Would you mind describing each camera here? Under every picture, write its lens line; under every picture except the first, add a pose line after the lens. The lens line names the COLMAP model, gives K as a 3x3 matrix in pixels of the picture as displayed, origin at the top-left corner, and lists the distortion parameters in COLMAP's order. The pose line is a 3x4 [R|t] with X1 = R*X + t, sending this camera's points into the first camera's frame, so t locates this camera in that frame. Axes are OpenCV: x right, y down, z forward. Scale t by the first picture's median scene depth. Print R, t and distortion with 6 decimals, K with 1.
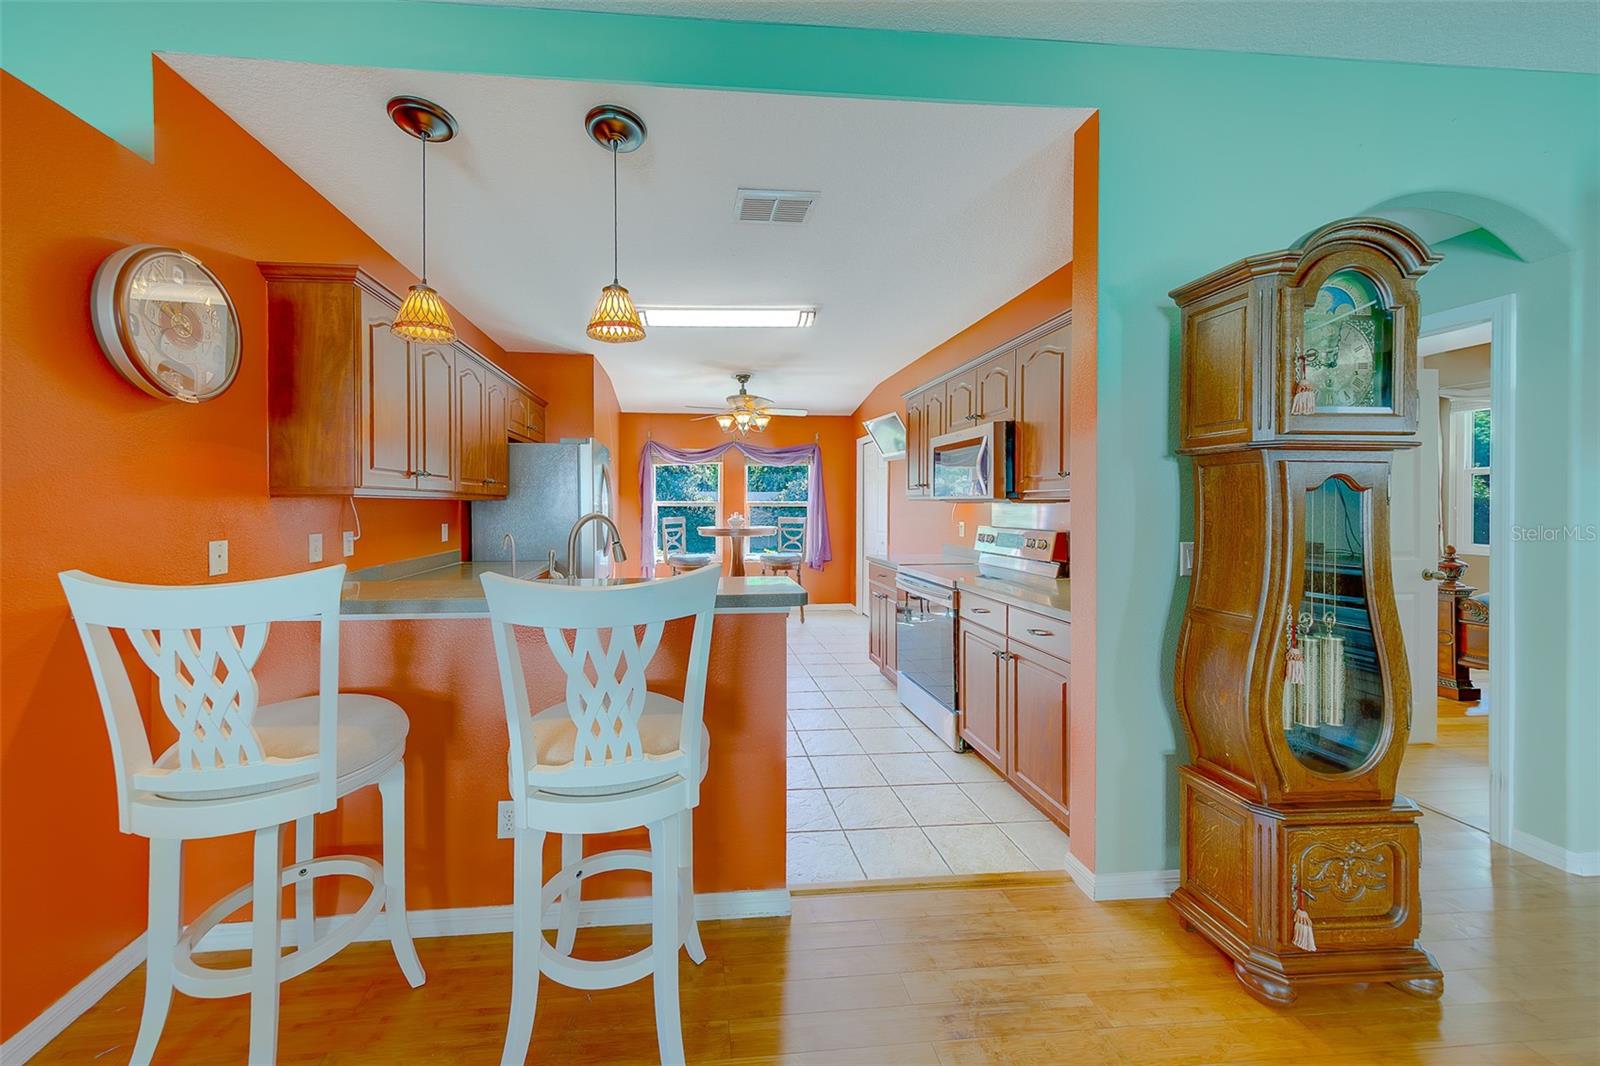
lens RADIAL K [[533.5, 0, 733.3], [0, 533.5, 508.5], [0, 0, 1]] dist [0.000383, 0.000119]
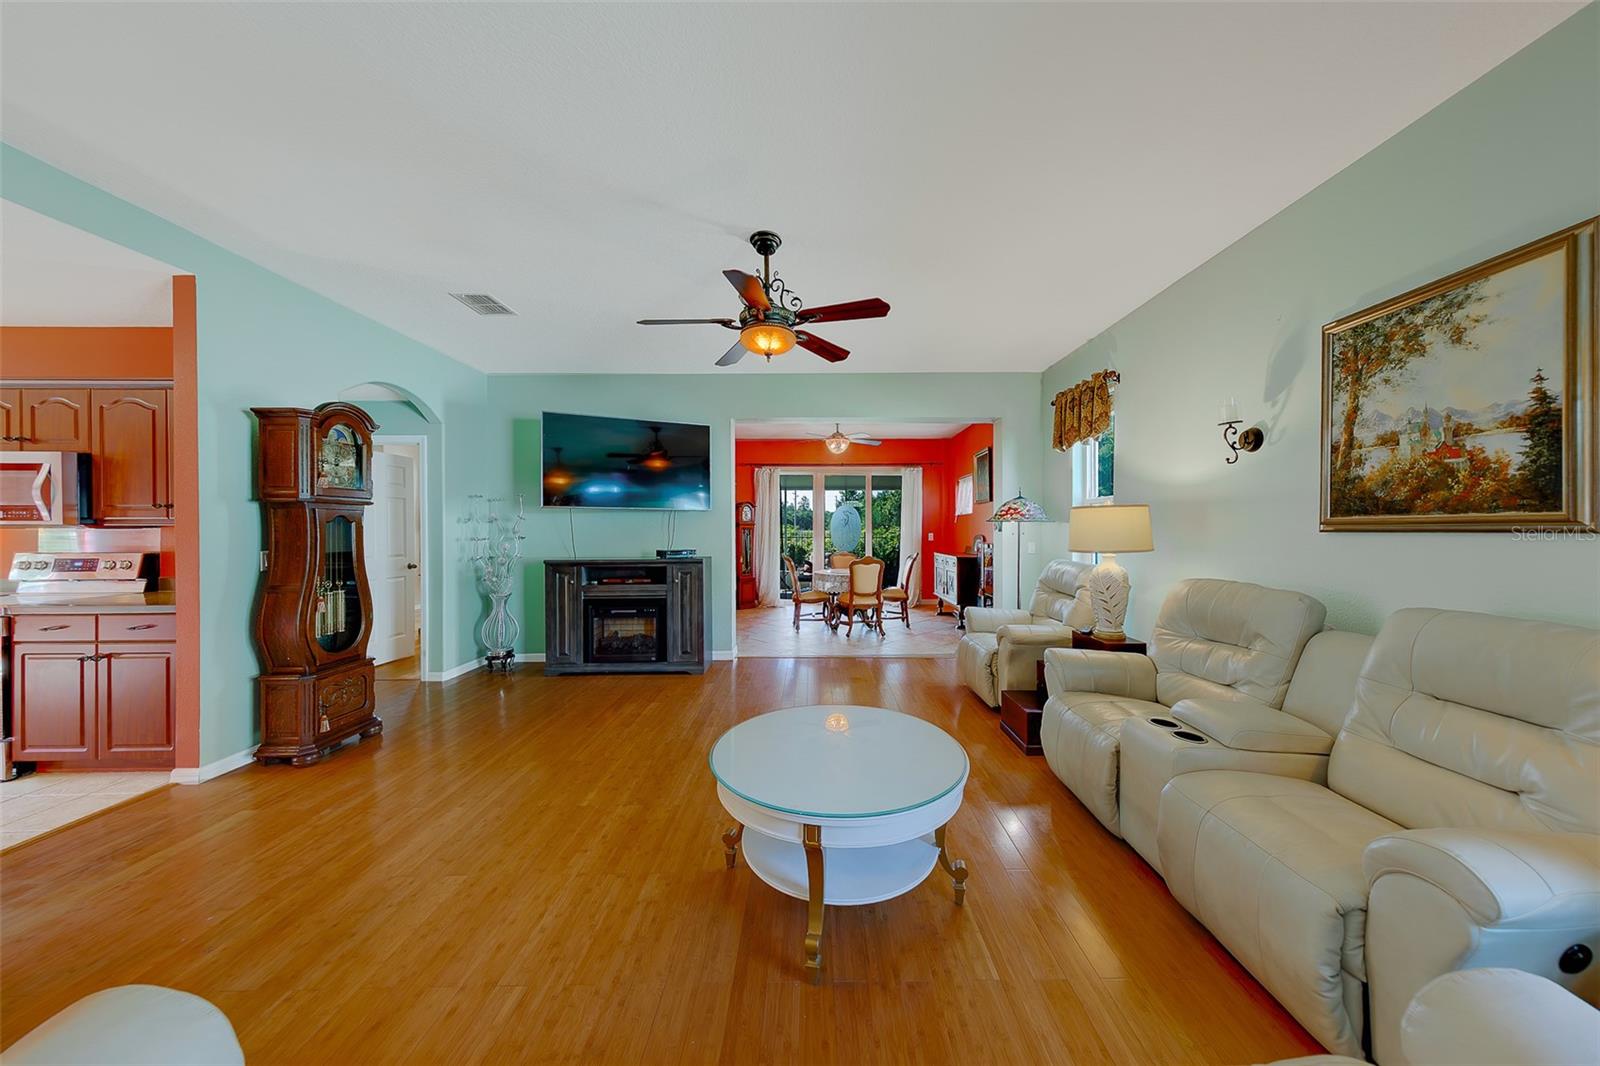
lens RADIAL K [[532.5, 0, 813.6], [0, 532.5, 528.0], [0, 0, 1]] dist [0.011639, 0.000017]
pose [[0.081208, -0.002501, 0.996694, -0.816119], [0.011821, 0.999929, 0.001546, 0.007332], [-0.996627, 0.011656, 0.081232, -1.000991]]
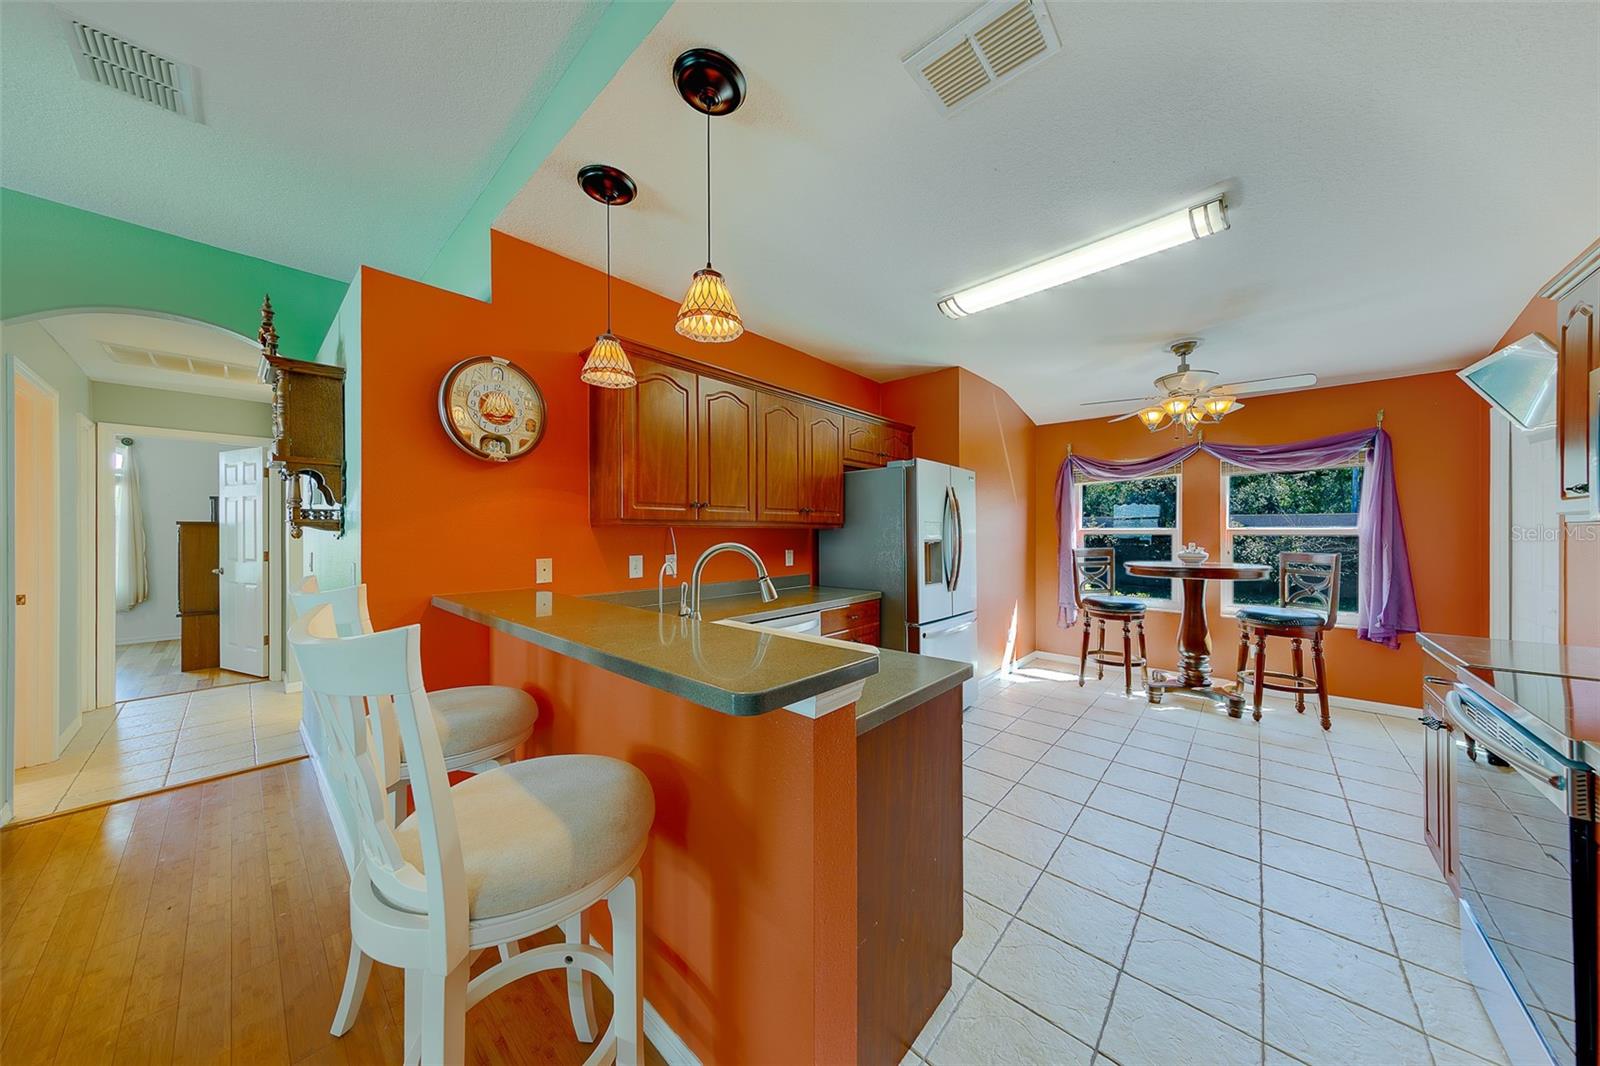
lens RADIAL K [[513.5, 0, 800.6], [0, 513.5, 531.1], [0, 0, 1]] dist [0.000343, 0.000006]
pose [[0.689478, -0.002002, -0.724304, 0.525762], [-0.004950, 0.999960, -0.007476, -0.005568], [0.724290, 0.008740, 0.689440, 0.635007]]
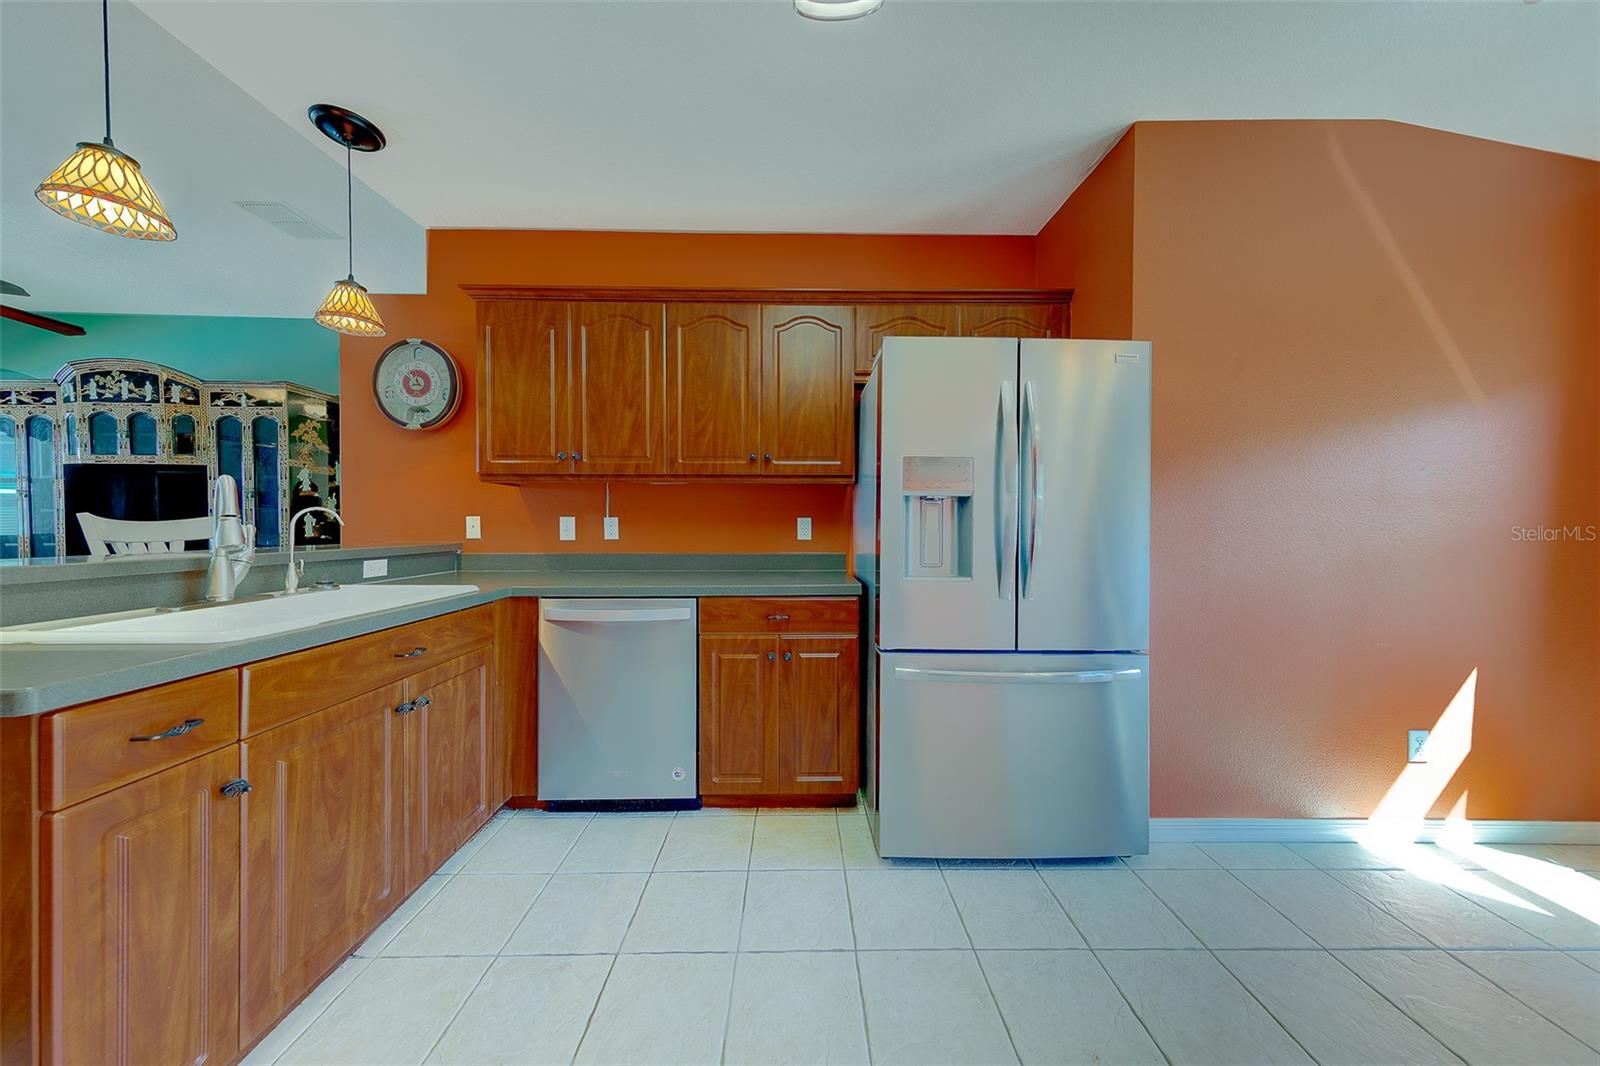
lens RADIAL K [[503.9, 0, 791.7], [0, 503.9, 528.4], [0, 0, 1]] dist [0.001264, 0.000096]
pose [[-0.065069, 0.010659, -0.997824, 0.451118], [-0.008892, 0.999897, 0.011261, 0.079983], [0.997841, 0.009605, -0.064968, 2.256108]]
